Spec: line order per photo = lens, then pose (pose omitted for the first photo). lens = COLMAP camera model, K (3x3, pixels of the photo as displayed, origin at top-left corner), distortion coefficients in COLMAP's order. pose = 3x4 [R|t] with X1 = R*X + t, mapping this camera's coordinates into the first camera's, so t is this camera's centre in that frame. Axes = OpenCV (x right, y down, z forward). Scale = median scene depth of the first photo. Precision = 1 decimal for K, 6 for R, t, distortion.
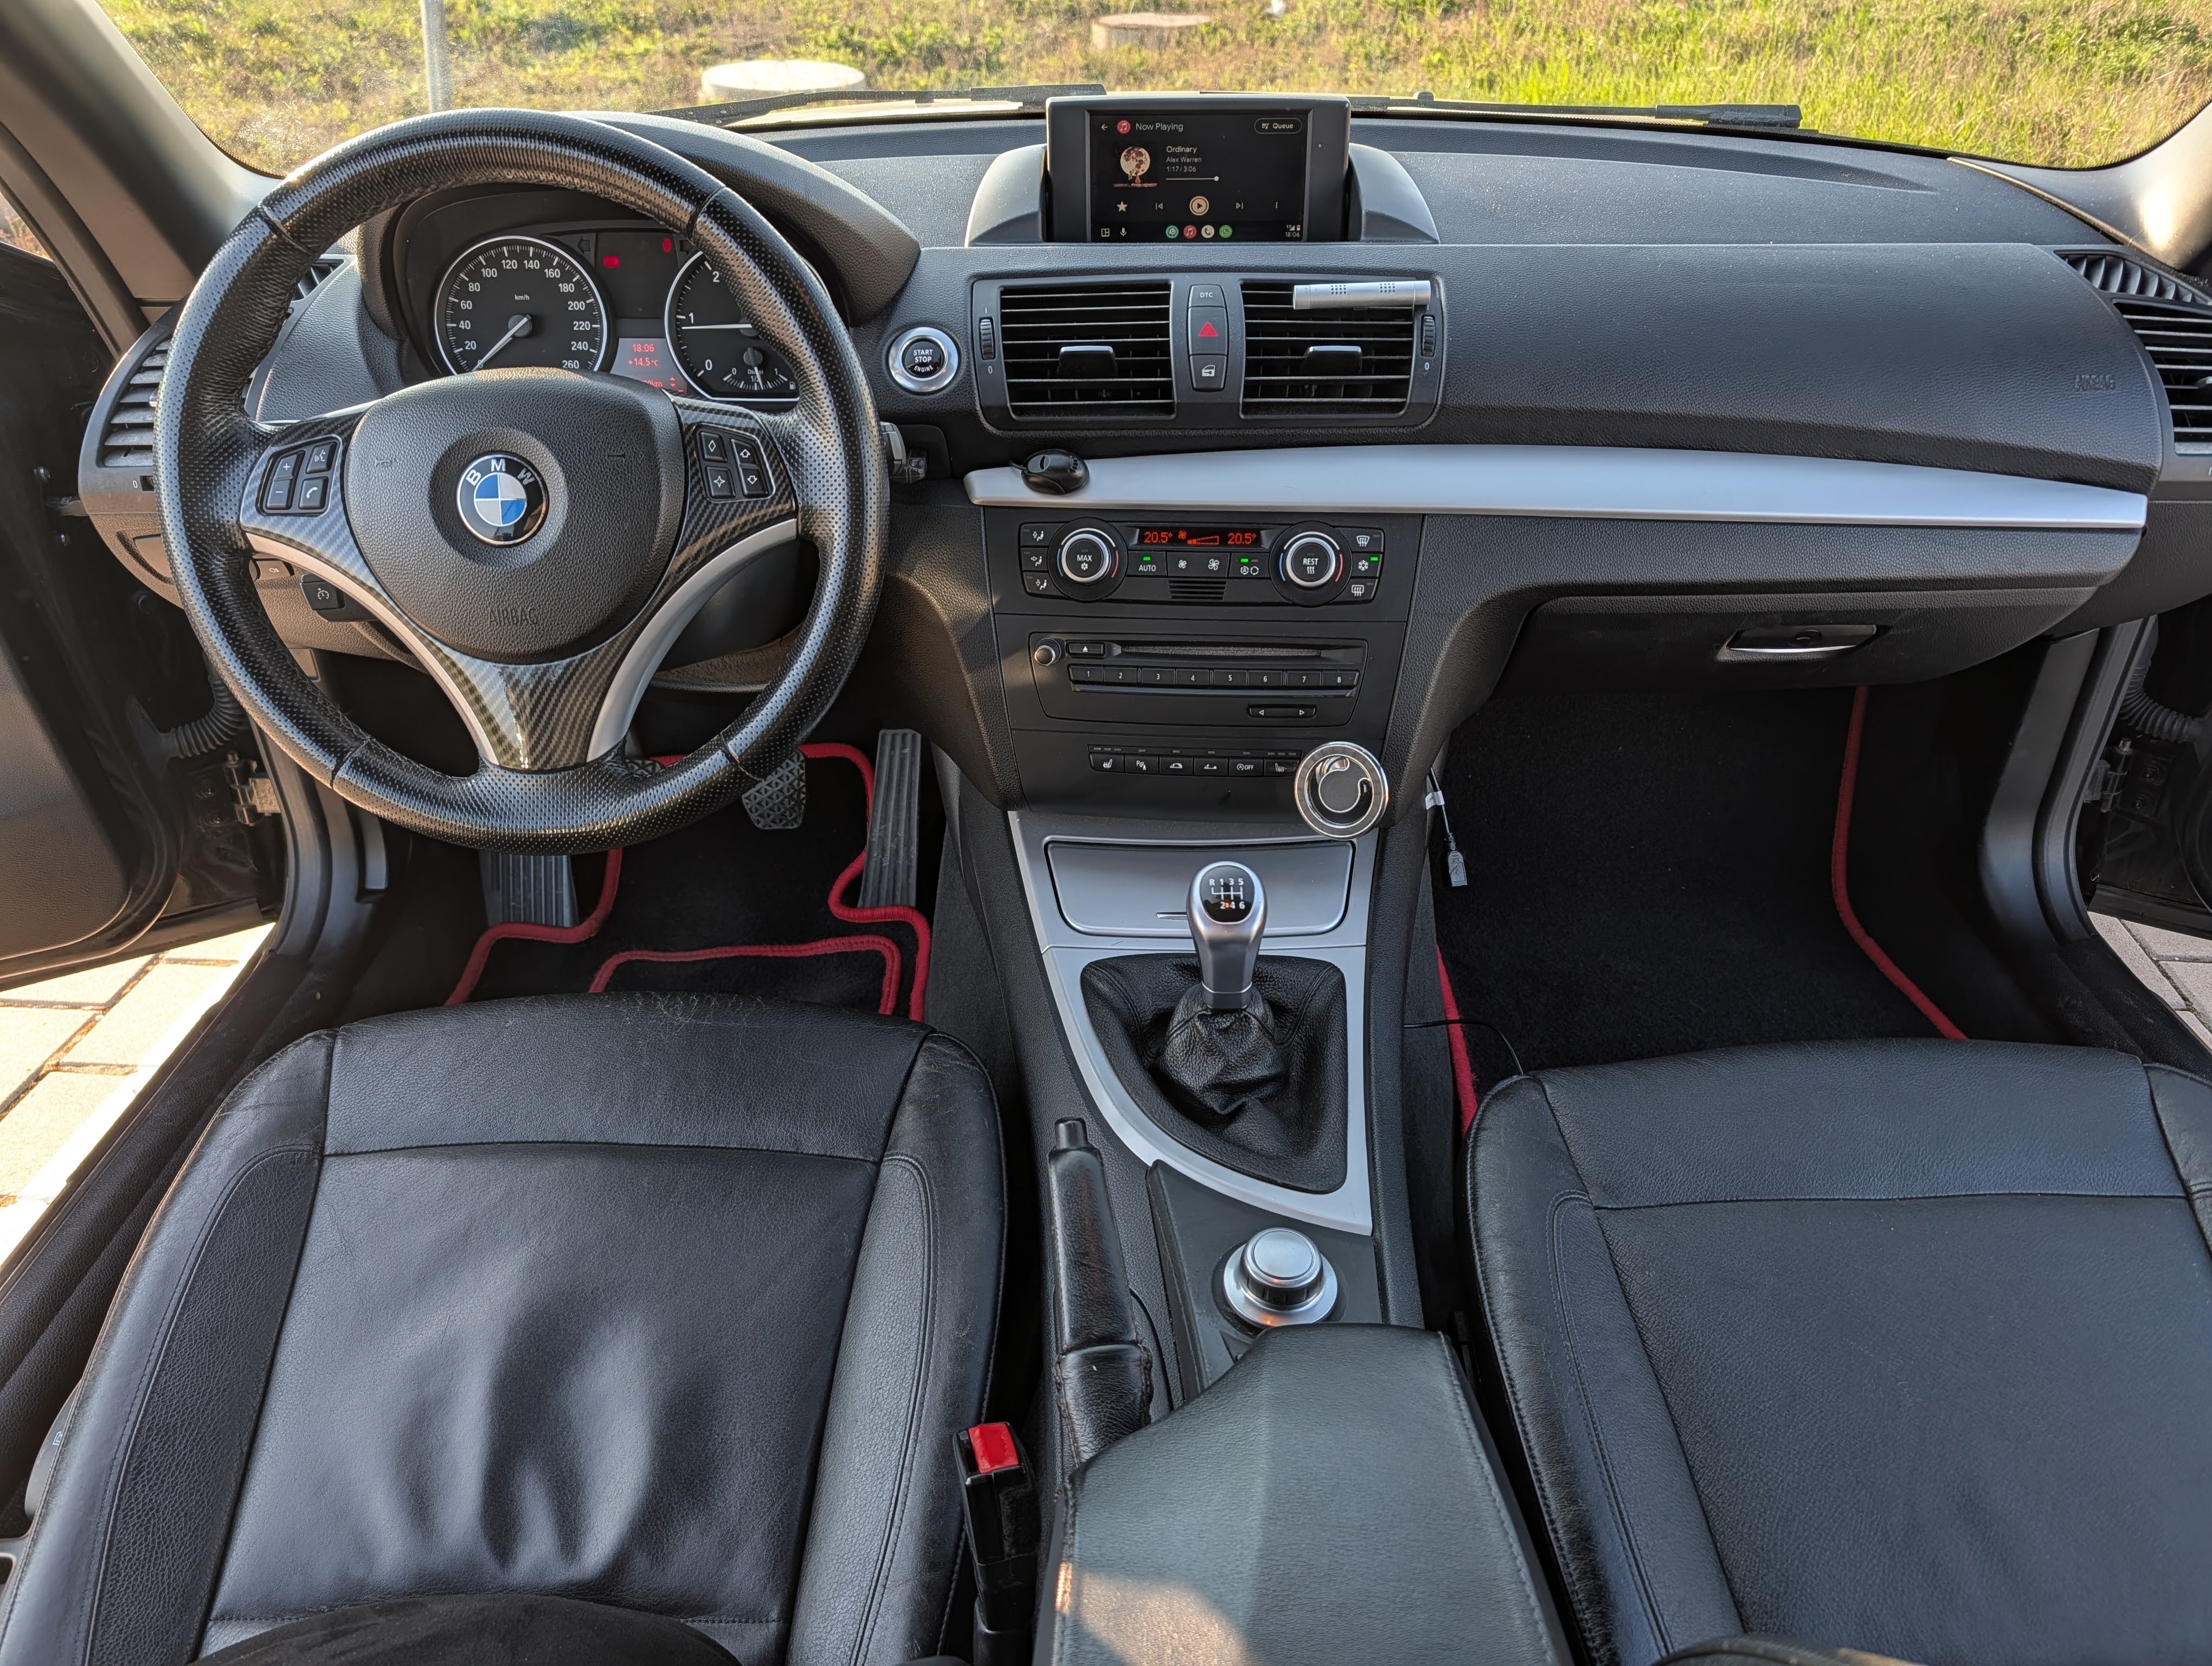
lens RADIAL K [[1517.7, 0, 1101.4], [0, 1517.7, 854.9], [0, 0, 1]] dist [0.004929, -0.011154]
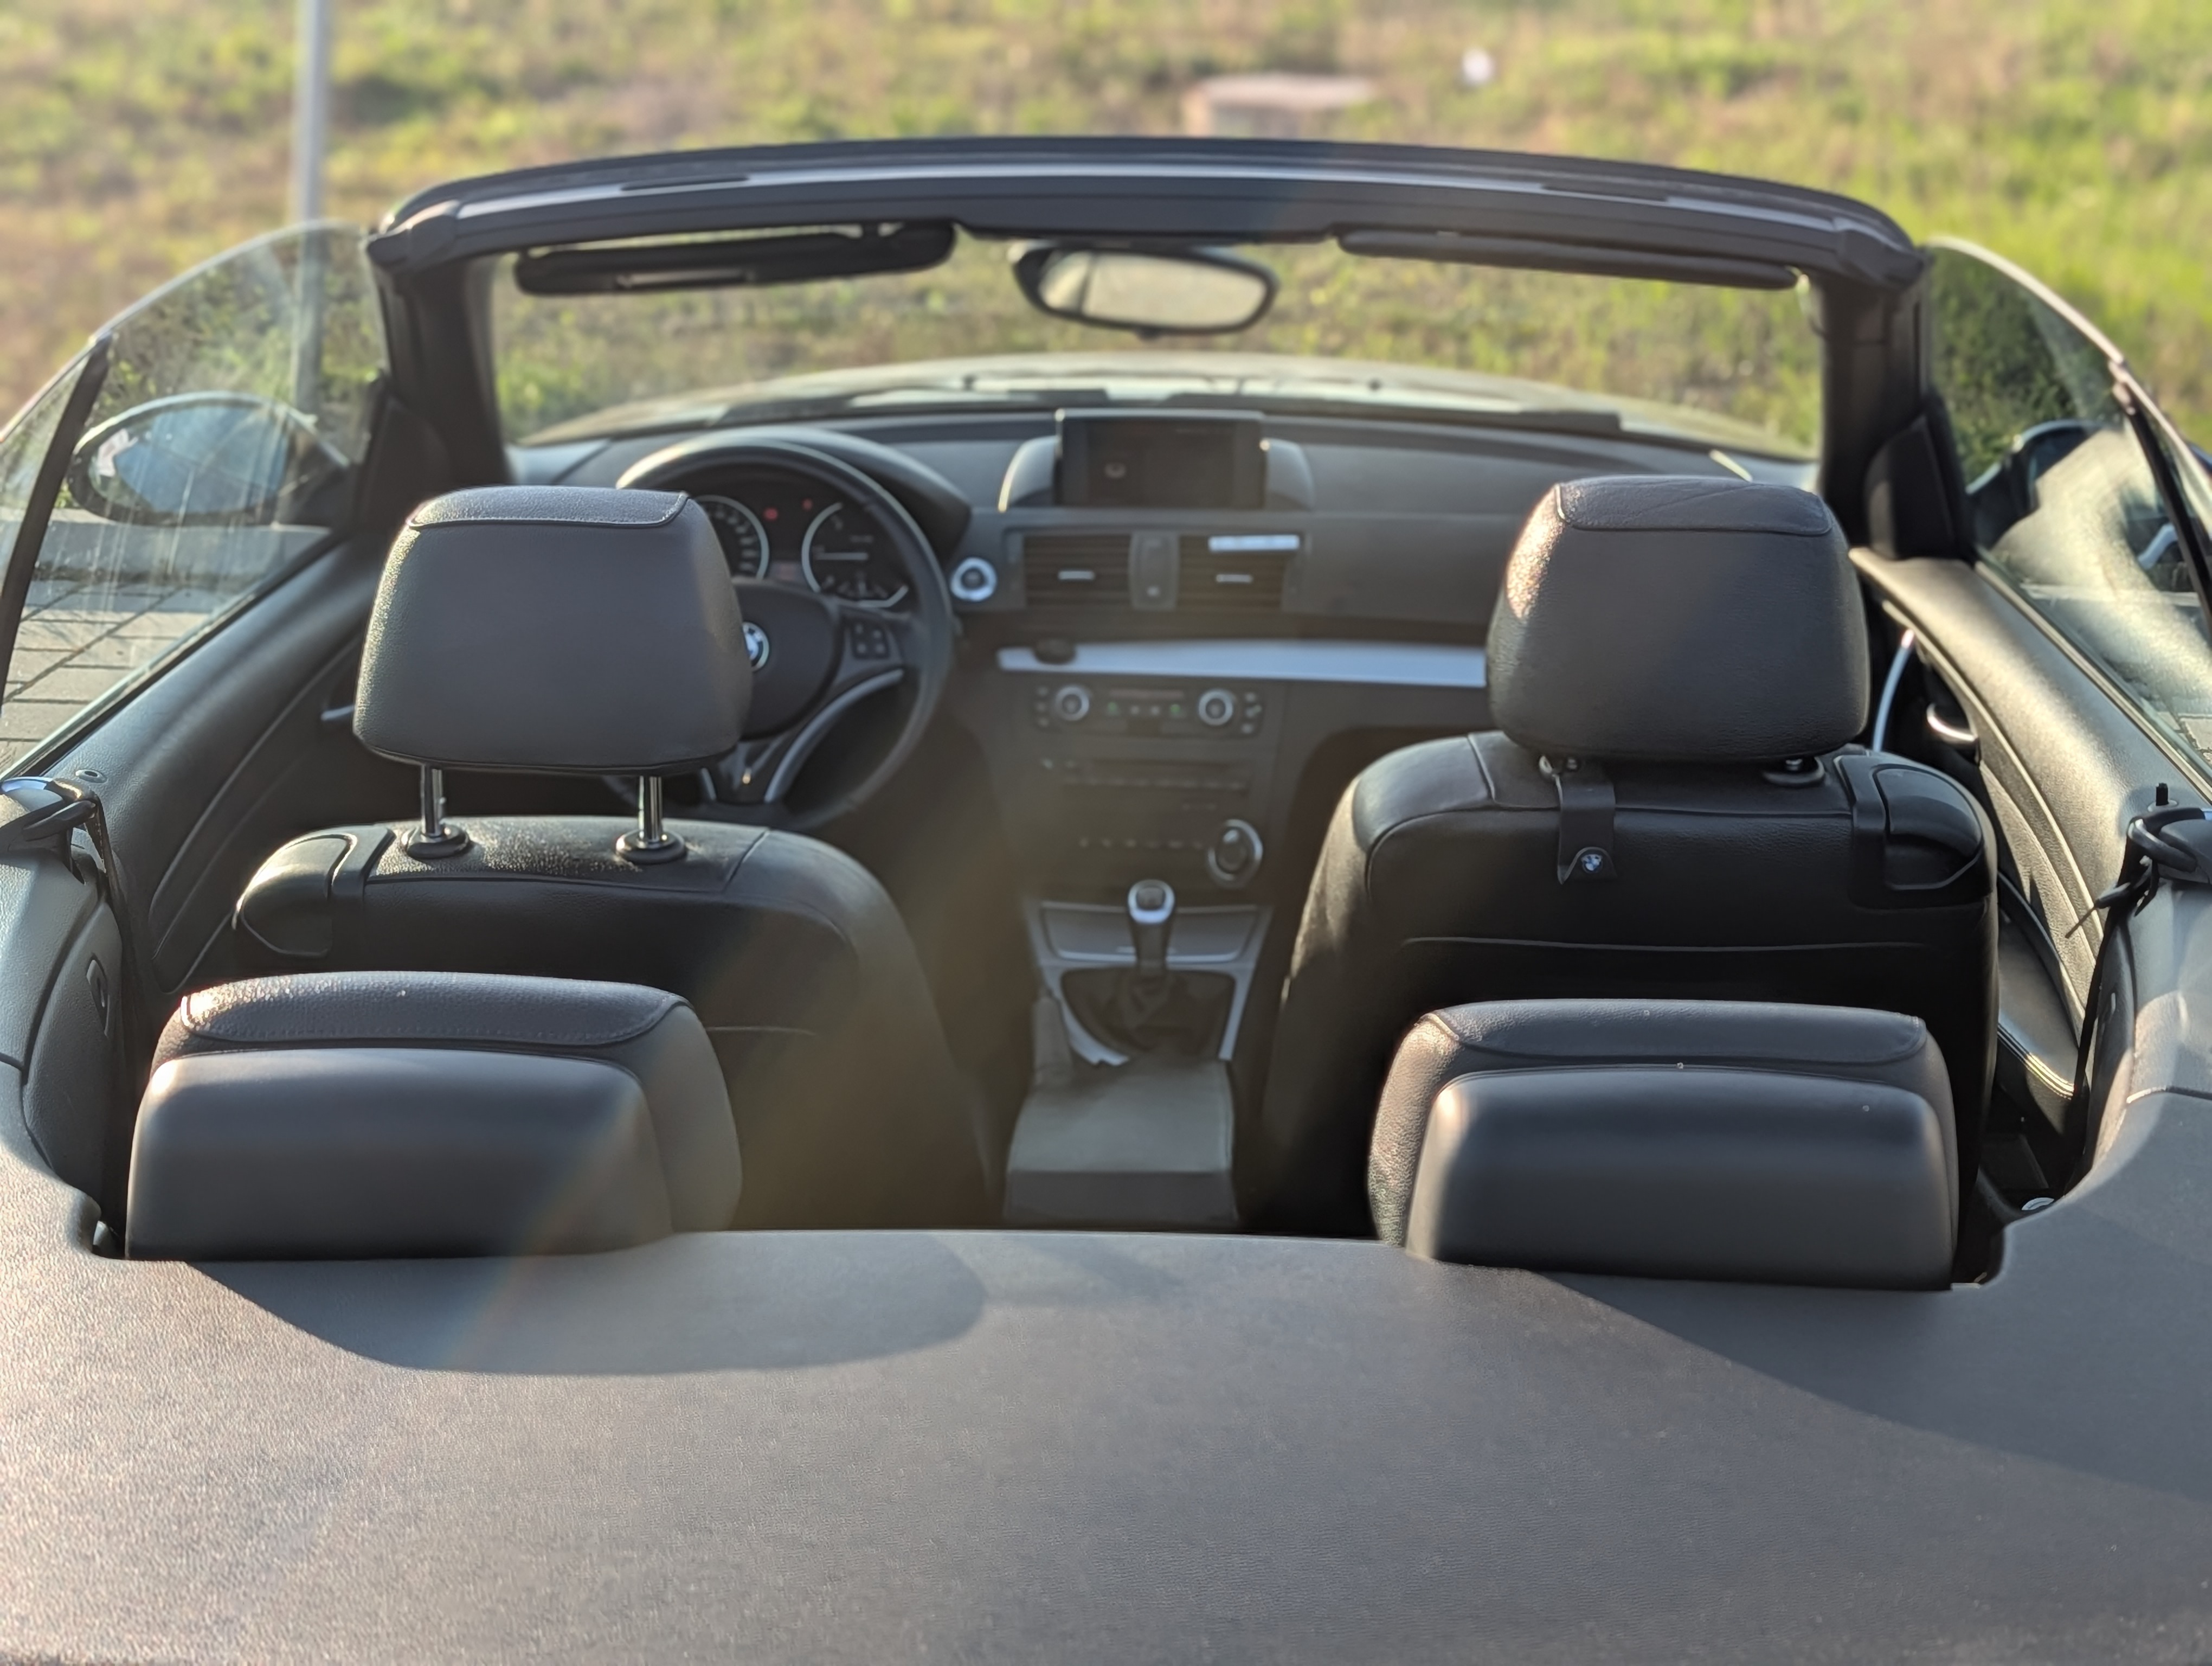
lens RADIAL K [[1517.7, 0, 1113.5], [0, 1517.7, 820.0], [0, 0, 1]] dist [0.004929, -0.011154]
pose [[0.999803, 0.019113, -0.005286, 0.041078], [-0.019688, 0.988597, -0.149296, 0.148141], [0.002372, 0.149371, 0.988778, -0.505954]]
